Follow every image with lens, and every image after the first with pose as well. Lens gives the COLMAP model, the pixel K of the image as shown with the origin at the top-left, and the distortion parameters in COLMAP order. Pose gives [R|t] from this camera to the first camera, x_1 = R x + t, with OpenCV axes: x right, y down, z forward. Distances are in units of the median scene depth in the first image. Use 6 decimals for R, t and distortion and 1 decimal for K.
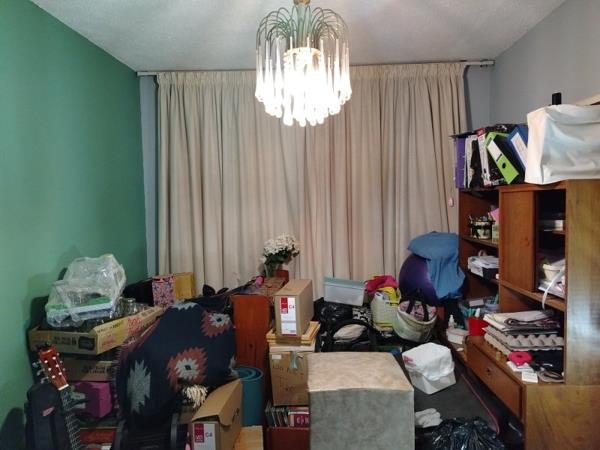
lens RADIAL K [[414.2, 0, 300.0], [0, 414.2, 225.0], [0, 0, 1]] dist [0.059080, -0.075529]
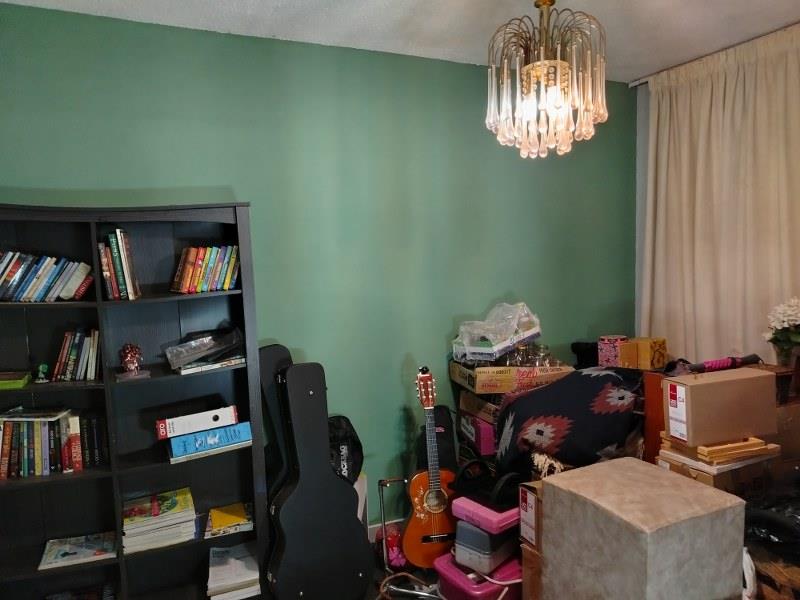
lens RADIAL K [[552.3, 0, 400.0], [0, 552.3, 300.0], [0, 0, 1]] dist [0.059080, -0.075529]
pose [[0.469246, 0.081483, -0.879300, 0.608077], [-0.034681, 0.996666, 0.073852, -0.021982], [0.882386, -0.004160, 0.470507, 0.165029]]
